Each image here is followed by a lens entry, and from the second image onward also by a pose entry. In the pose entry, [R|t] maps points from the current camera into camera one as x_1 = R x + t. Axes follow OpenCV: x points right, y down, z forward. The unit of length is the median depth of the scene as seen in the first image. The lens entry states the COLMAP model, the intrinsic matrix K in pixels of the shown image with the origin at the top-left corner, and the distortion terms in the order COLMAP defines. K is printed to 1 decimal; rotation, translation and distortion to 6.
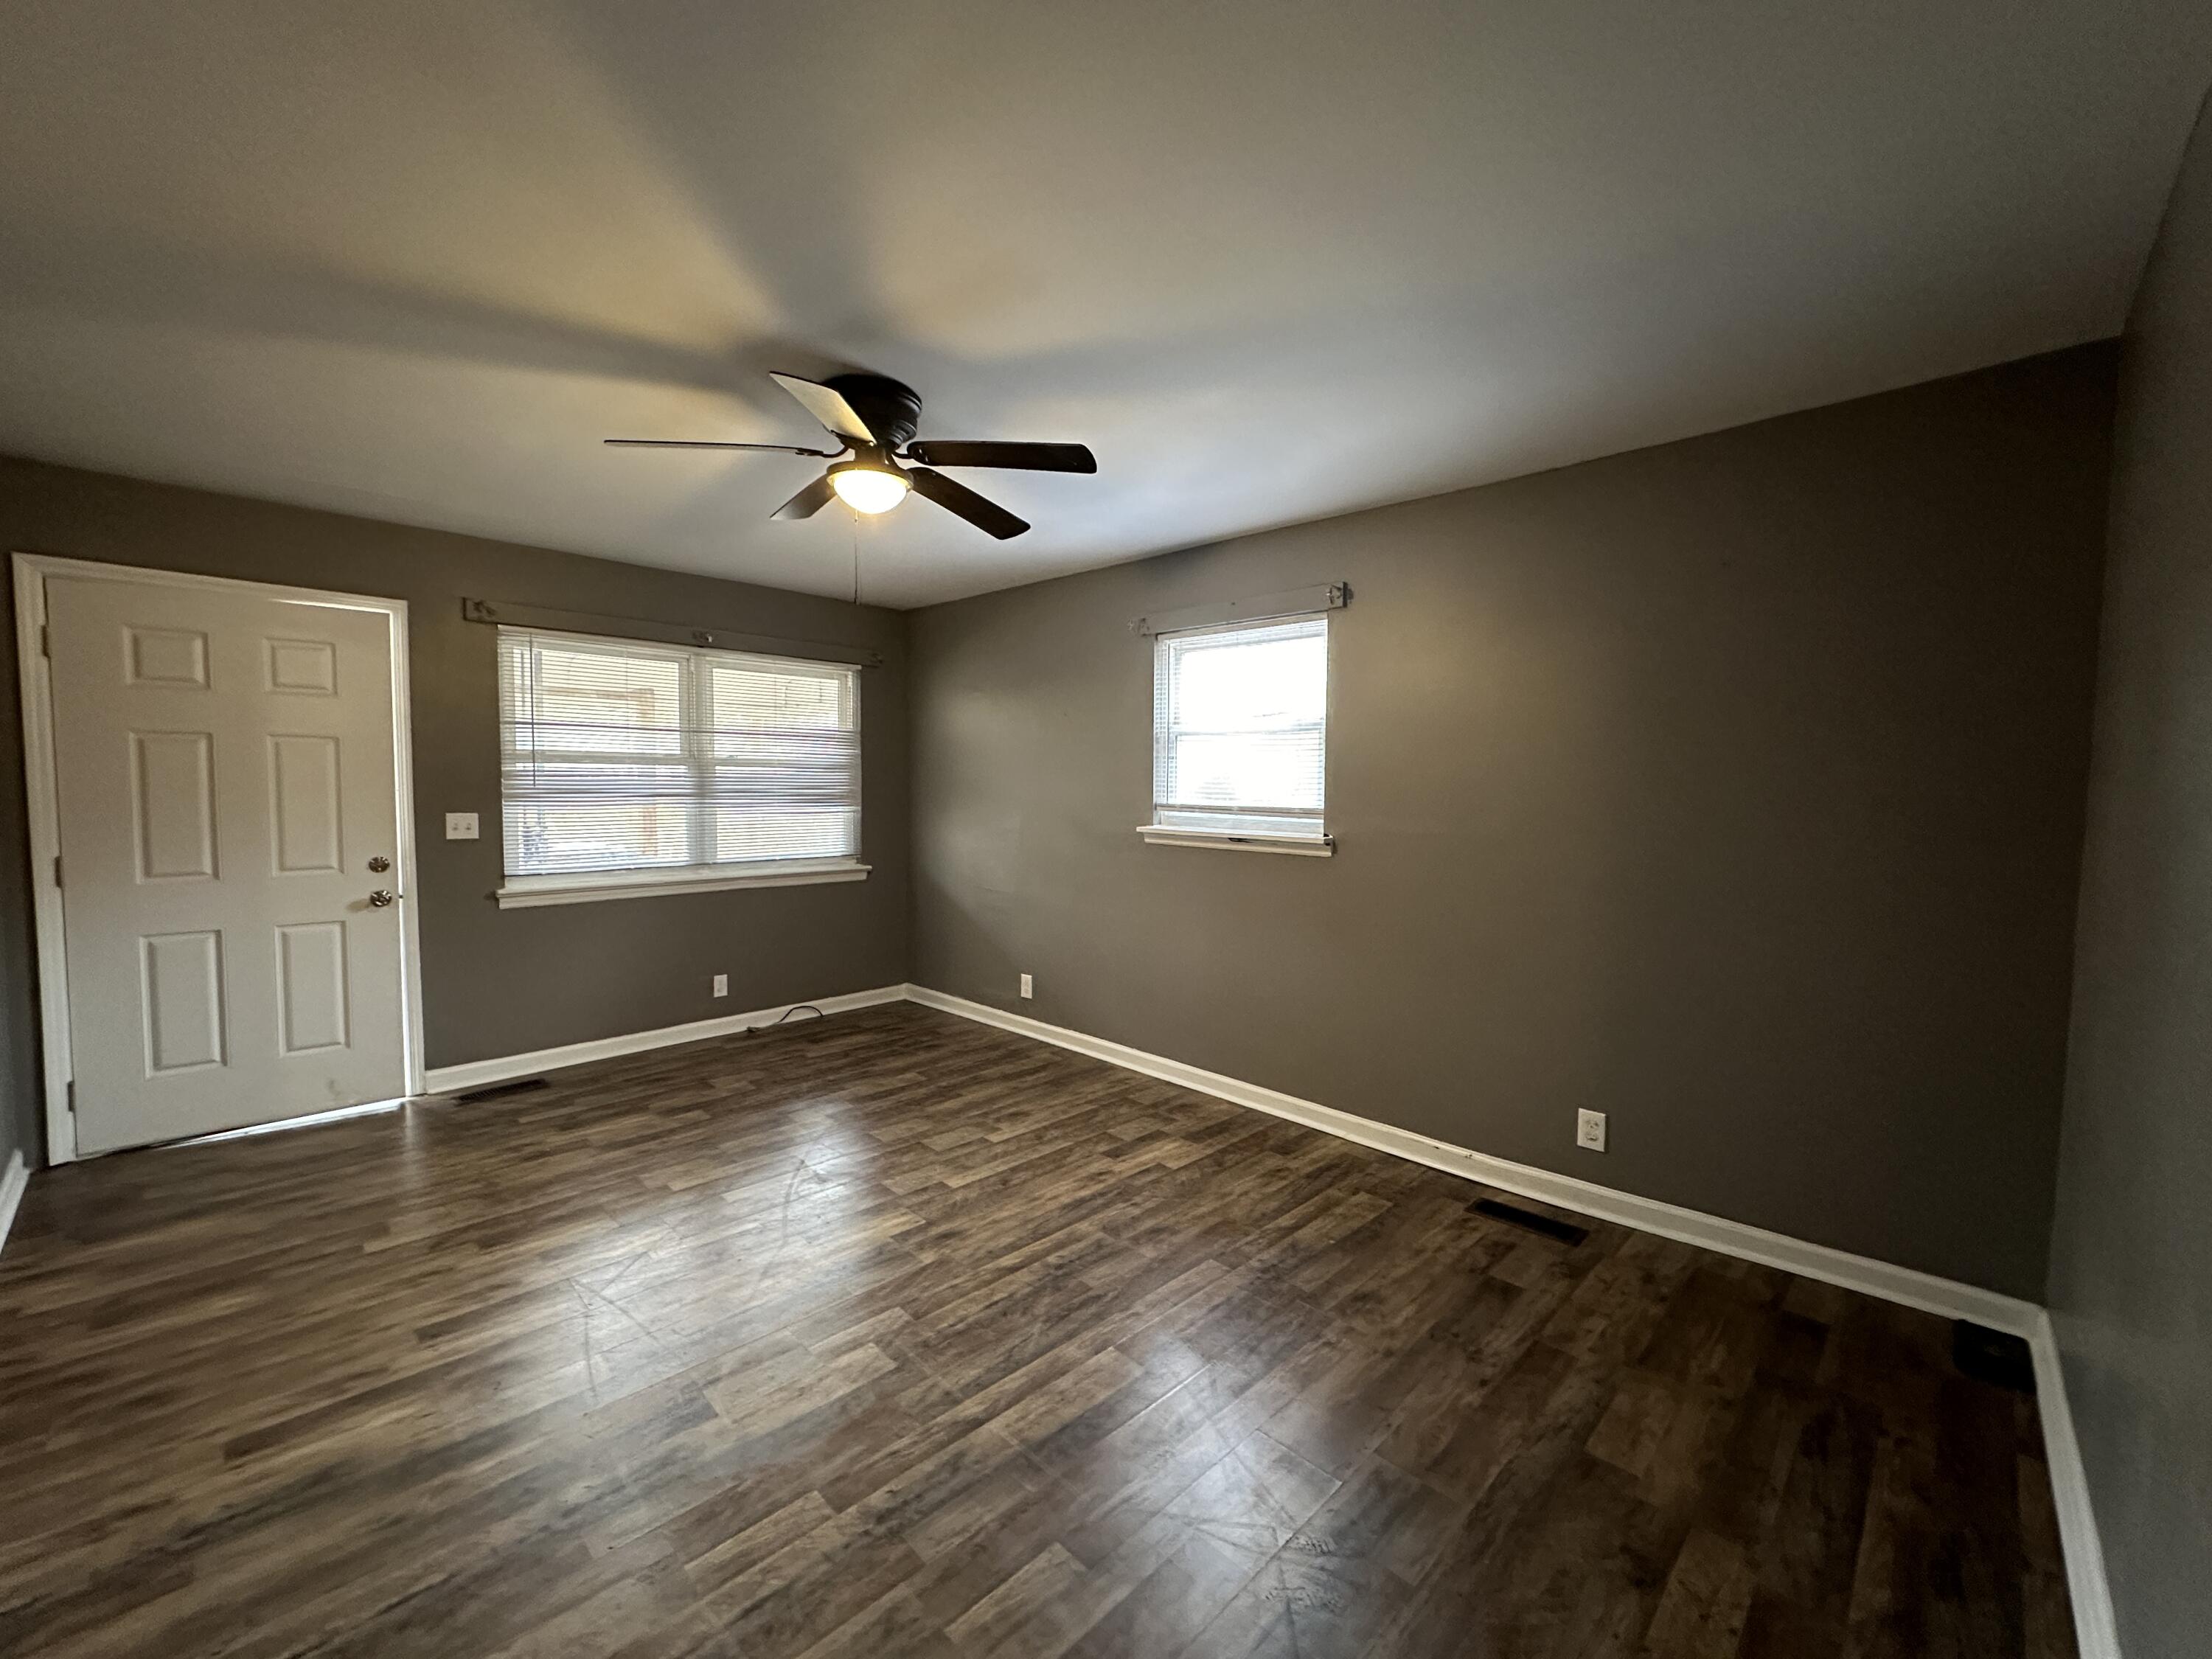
lens RADIAL K [[885.3, 0, 1106.0], [0, 885.3, 829.5], [0, 0, 1]] dist [0.000170, 0.000231]
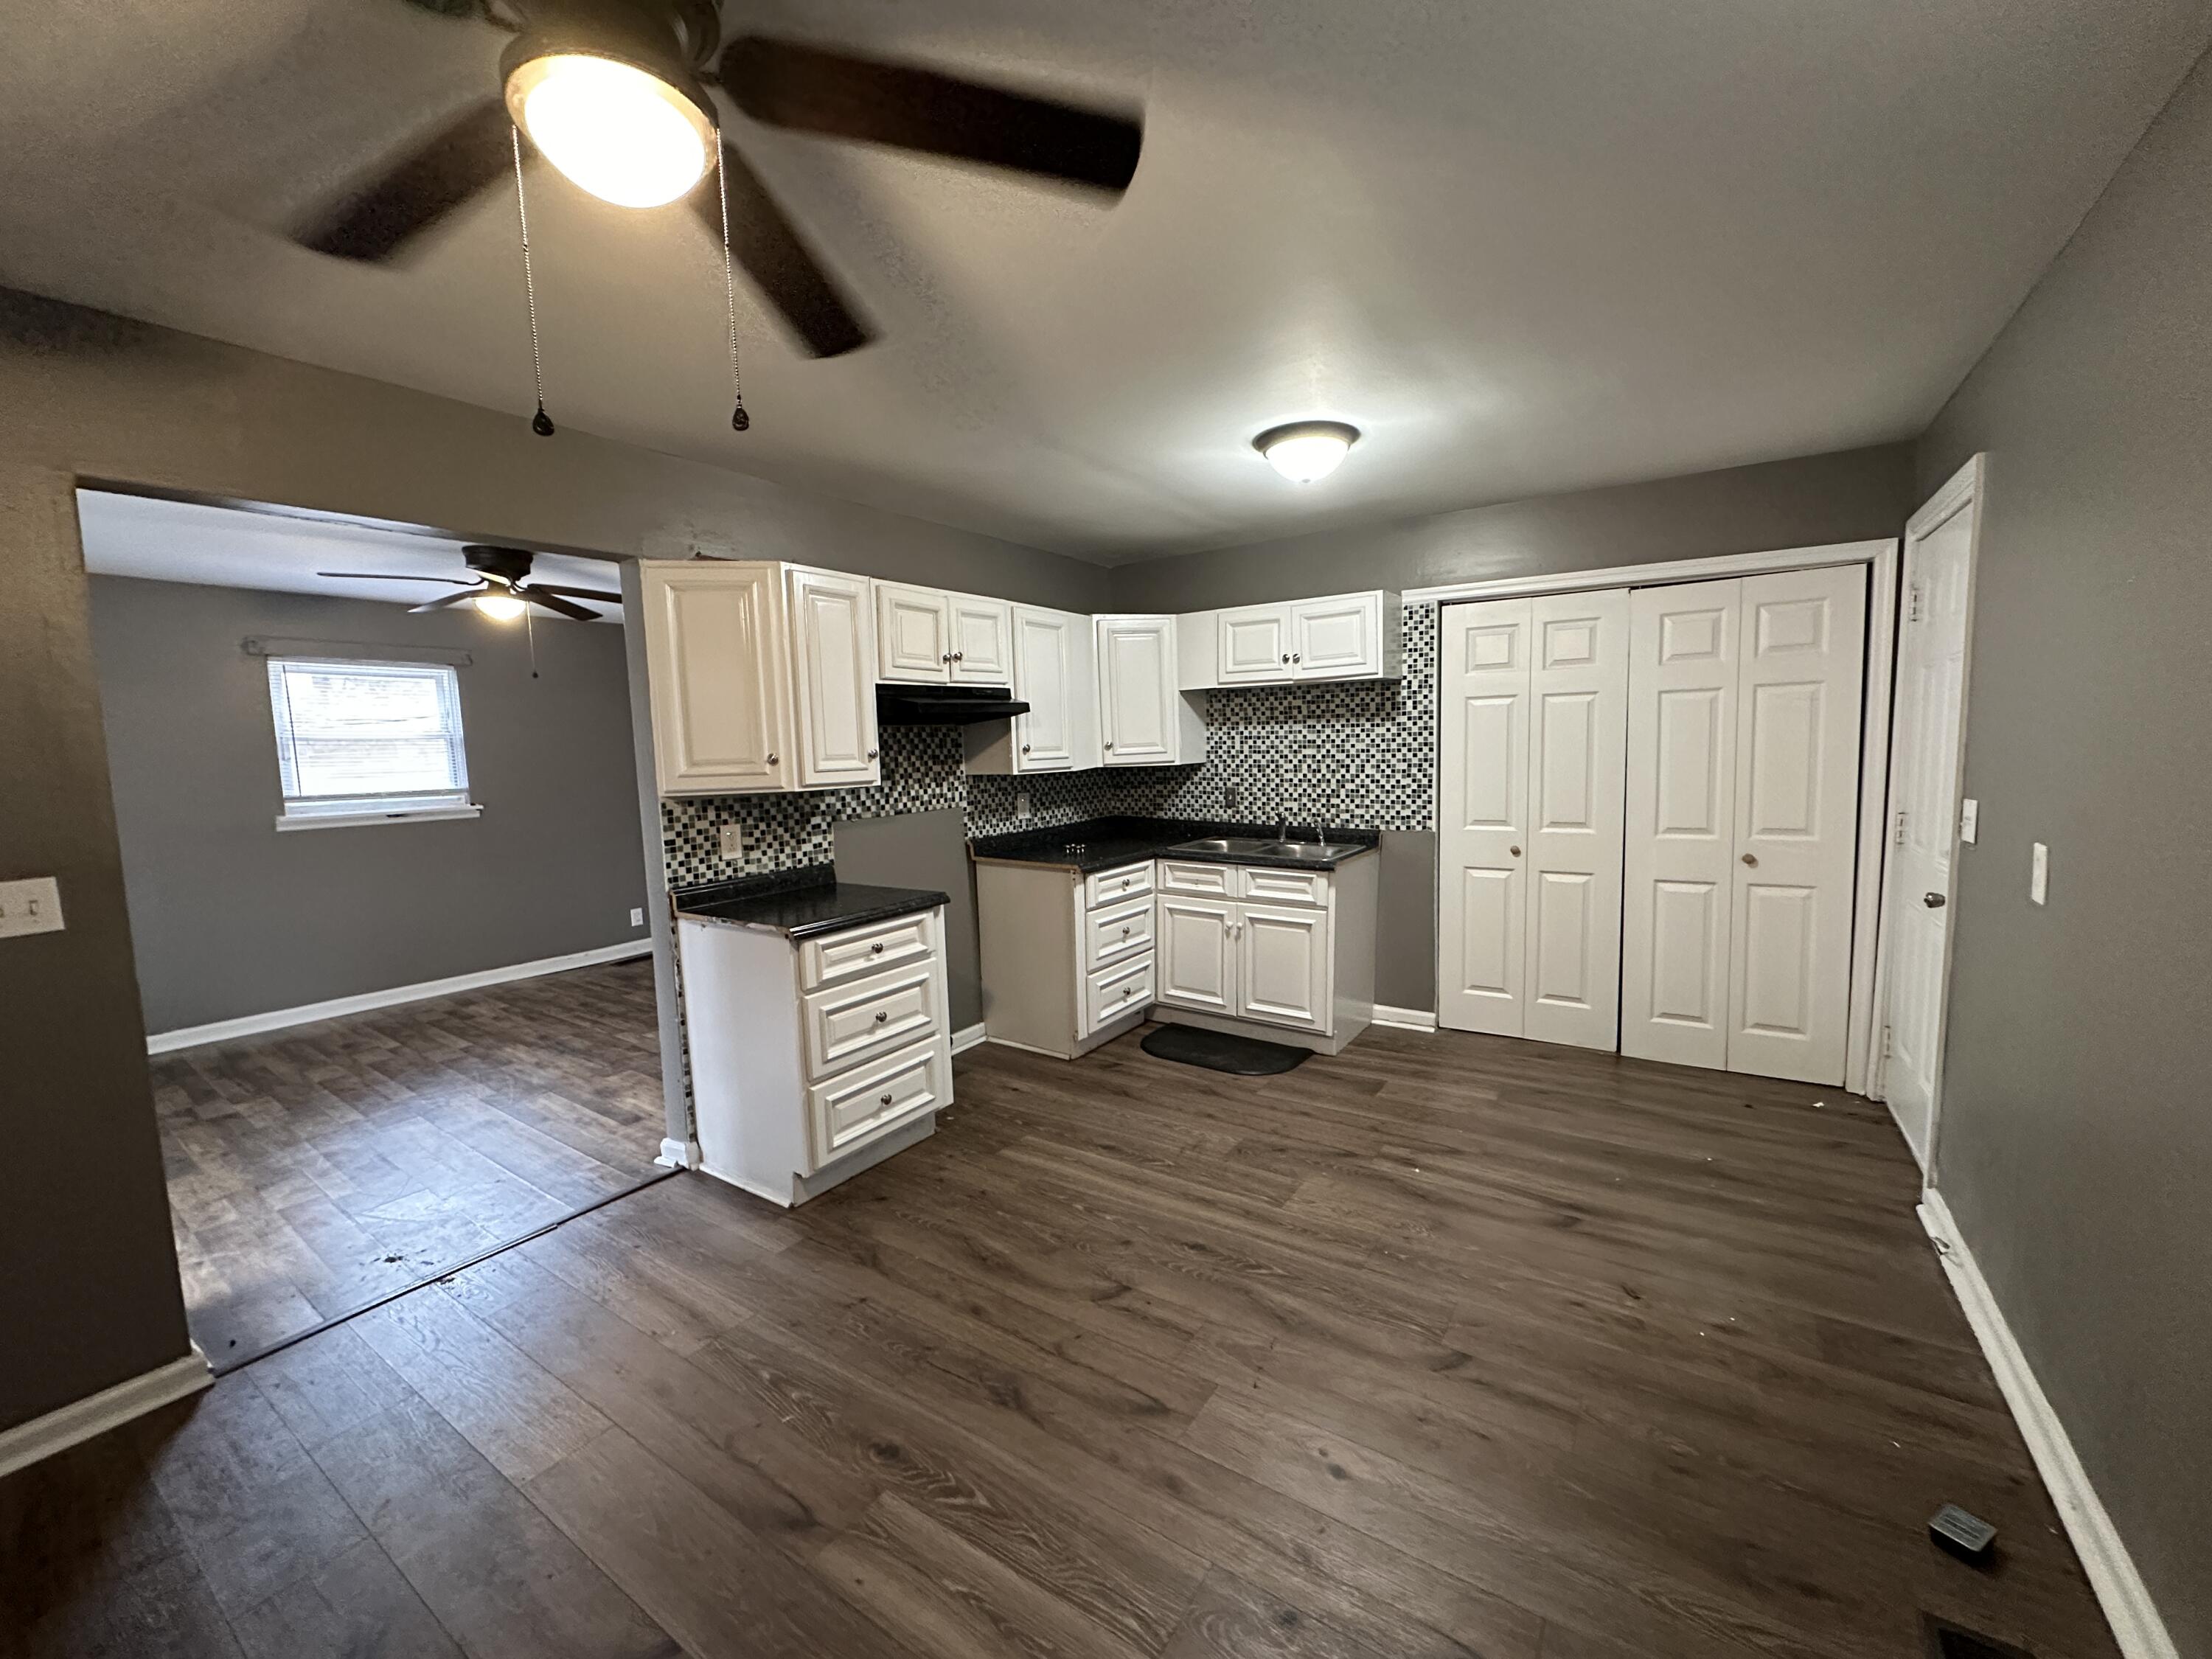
lens RADIAL K [[885.3, 0, 1106.0], [0, 885.3, 829.5], [0, 0, 1]] dist [0.000170, 0.000231]
pose [[-0.169771, -0.100645, 0.980331, -1.678909], [0.077535, 0.990323, 0.115098, -0.048148], [-0.982429, 0.095551, -0.160324, 0.128411]]
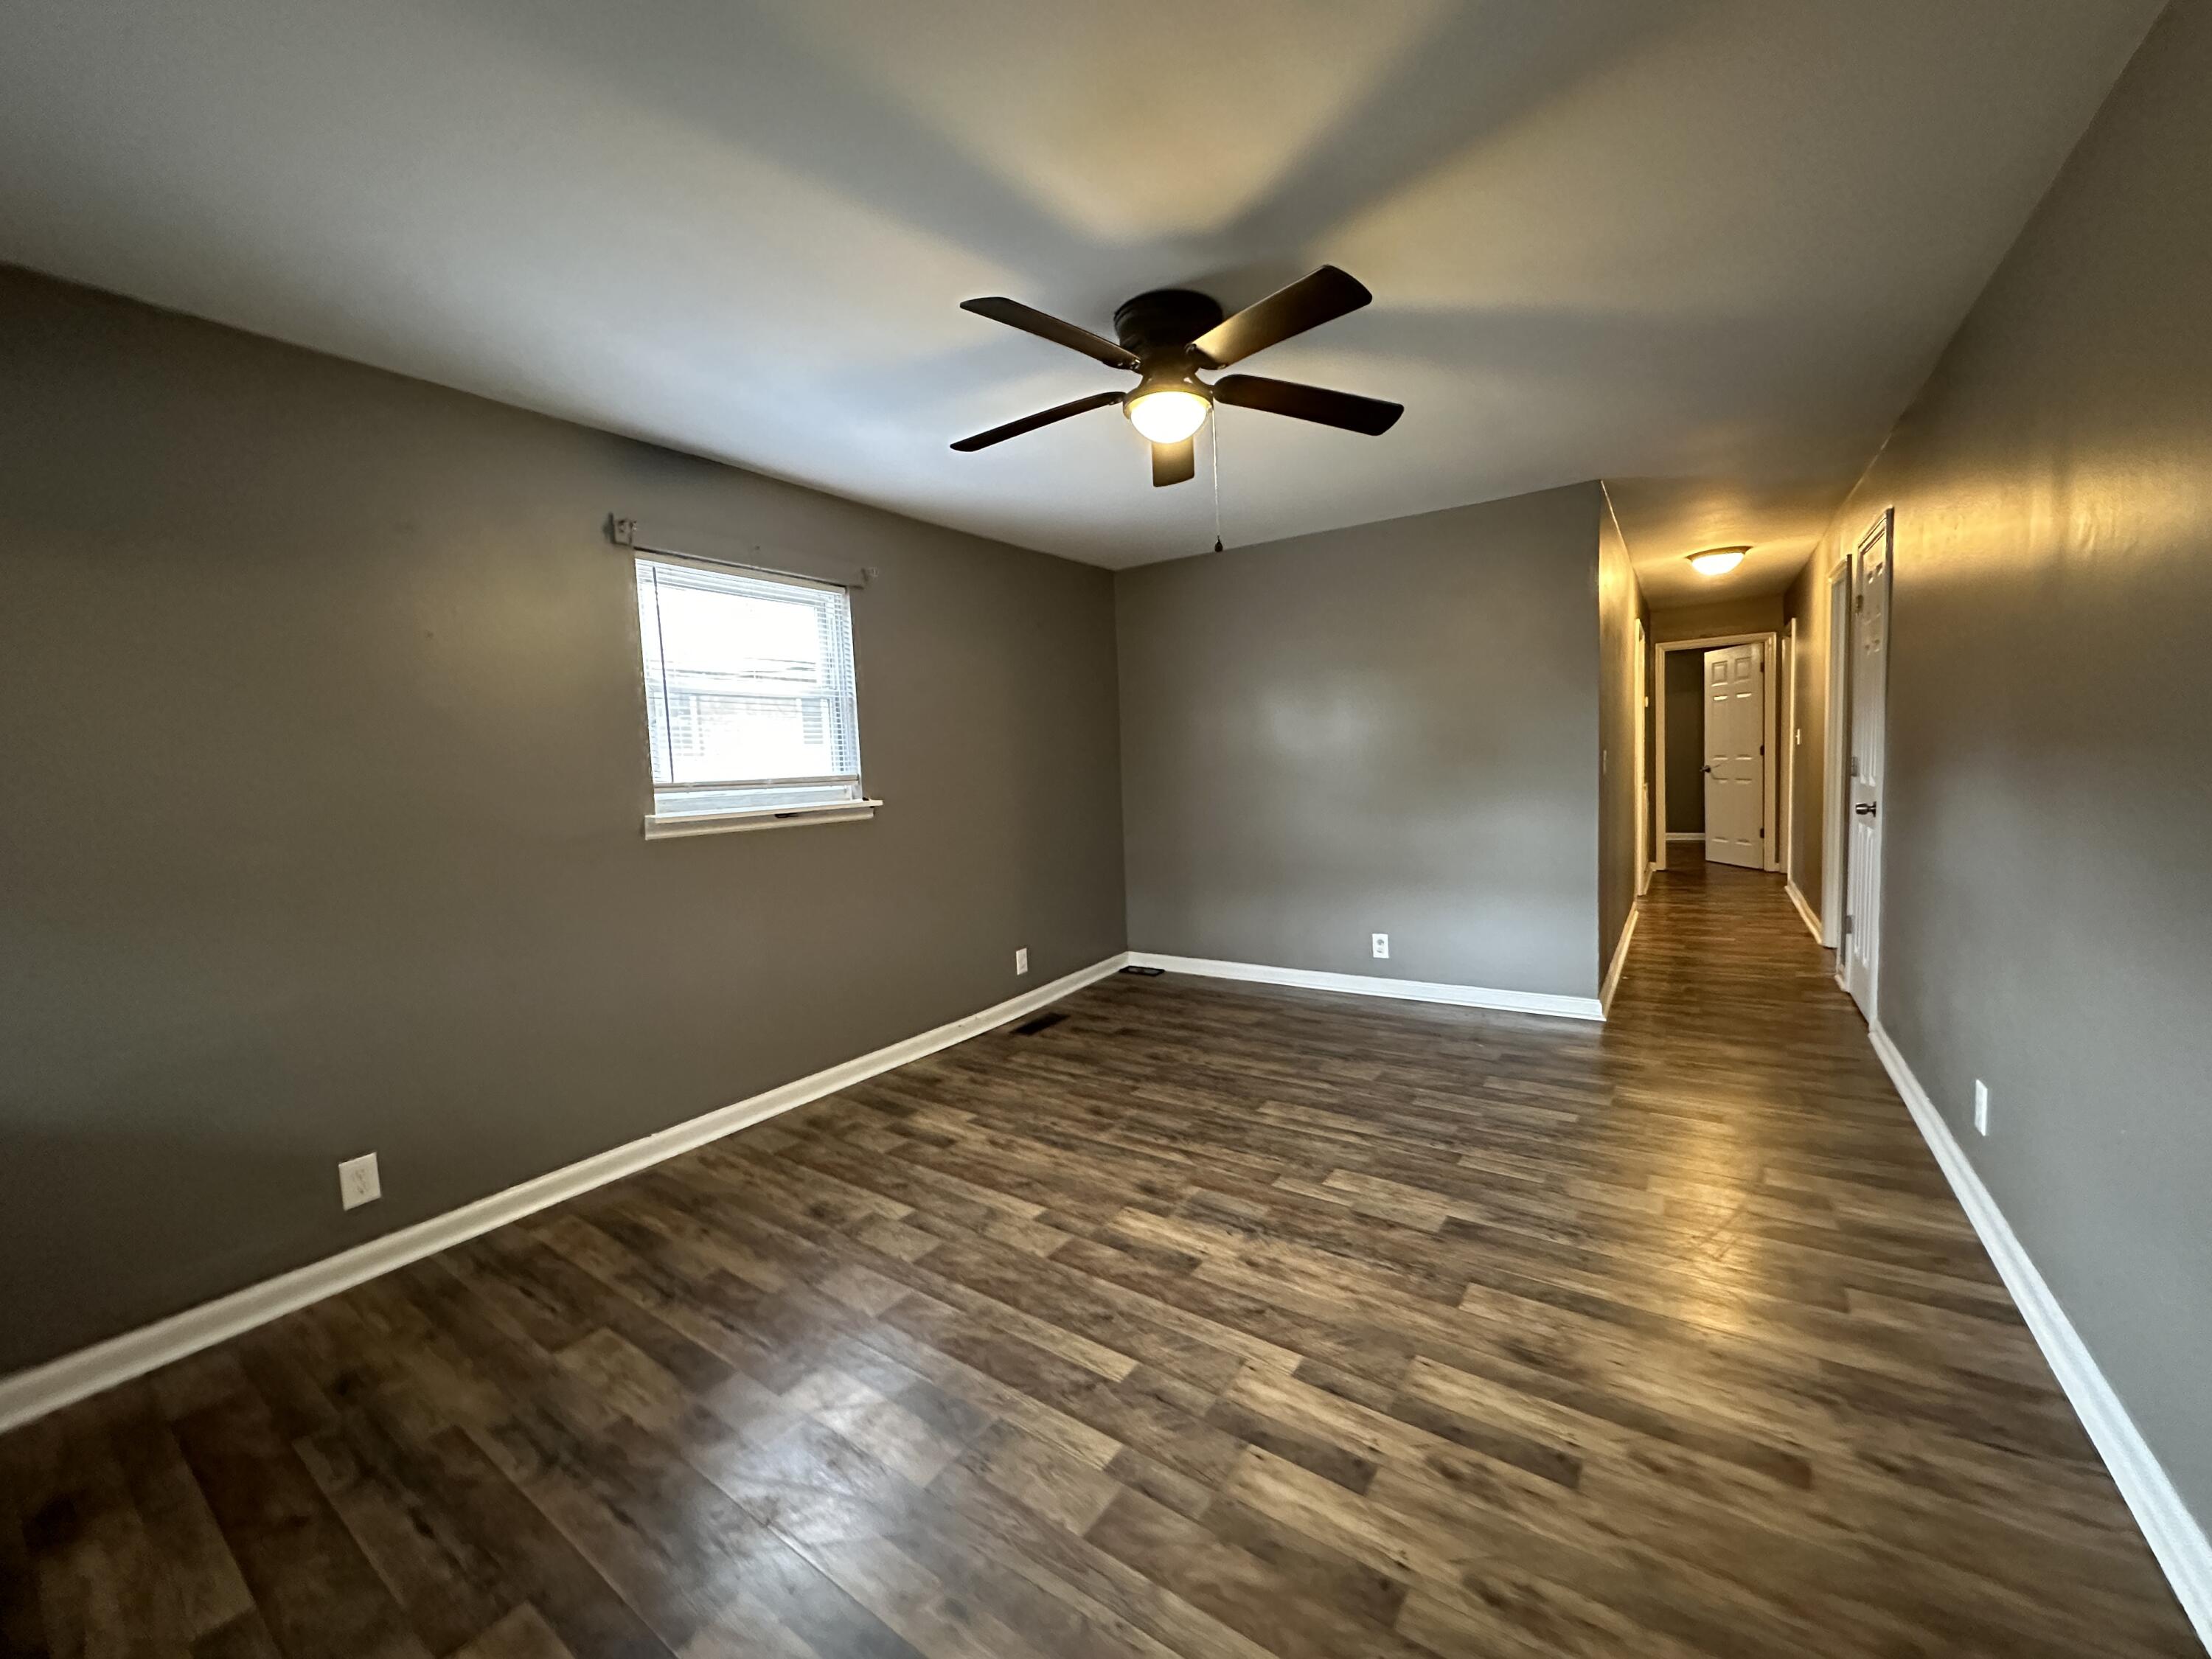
lens RADIAL K [[885.3, 0, 1106.0], [0, 885.3, 829.5], [0, 0, 1]] dist [0.000170, 0.000231]
pose [[-0.178153, -0.081532, 0.980619, -0.926158], [0.089361, 0.991103, 0.098639, -0.039477], [-0.979937, 0.105202, -0.169283, 0.973015]]
